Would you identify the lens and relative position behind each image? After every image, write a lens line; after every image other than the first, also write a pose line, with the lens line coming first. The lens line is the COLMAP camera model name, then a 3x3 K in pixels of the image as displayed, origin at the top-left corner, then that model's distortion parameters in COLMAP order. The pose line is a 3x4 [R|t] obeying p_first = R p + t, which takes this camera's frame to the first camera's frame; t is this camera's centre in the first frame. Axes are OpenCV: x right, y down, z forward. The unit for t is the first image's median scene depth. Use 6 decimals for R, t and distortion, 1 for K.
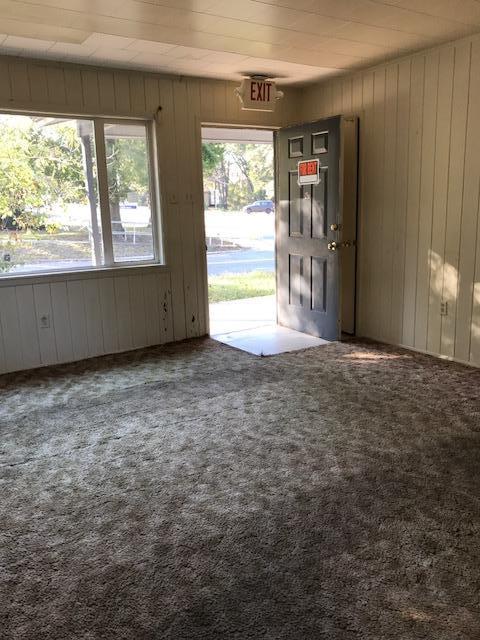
lens RADIAL K [[518.8, 0, 240.0], [0, 518.8, 320.0], [0, 0, 1]] dist [-0.000377, -0.000243]
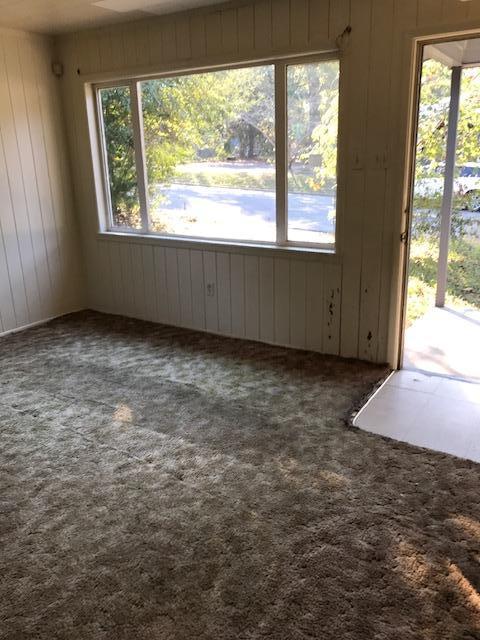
lens RADIAL K [[518.8, 0, 240.0], [0, 518.8, 320.0], [0, 0, 1]] dist [-0.000377, -0.000243]
pose [[0.411110, 0.288486, -0.864734, 0.656991], [-0.184181, 0.955326, 0.231146, -0.227419], [0.892785, 0.064241, 0.445878, 0.777413]]
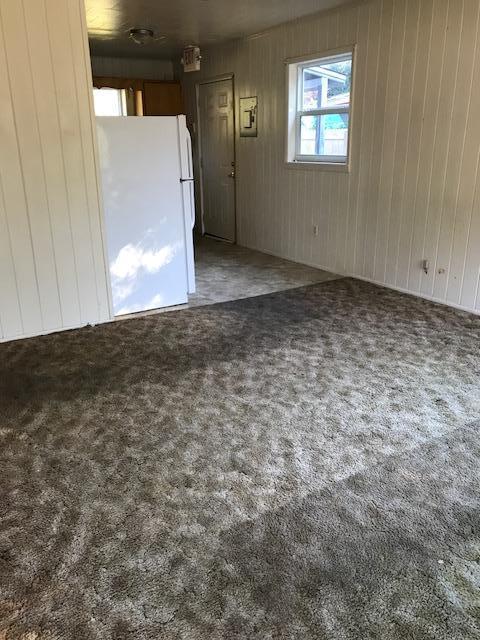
lens RADIAL K [[528.1, 0, 236.7], [0, 528.1, 308.5], [0, 0, 1]] dist [0.080912, -0.142467]
pose [[-0.998854, 0.030781, 0.036659, 0.051548], [0.045104, 0.861659, 0.505479, -0.350606], [-0.016028, 0.506553, -0.862060, 1.496856]]
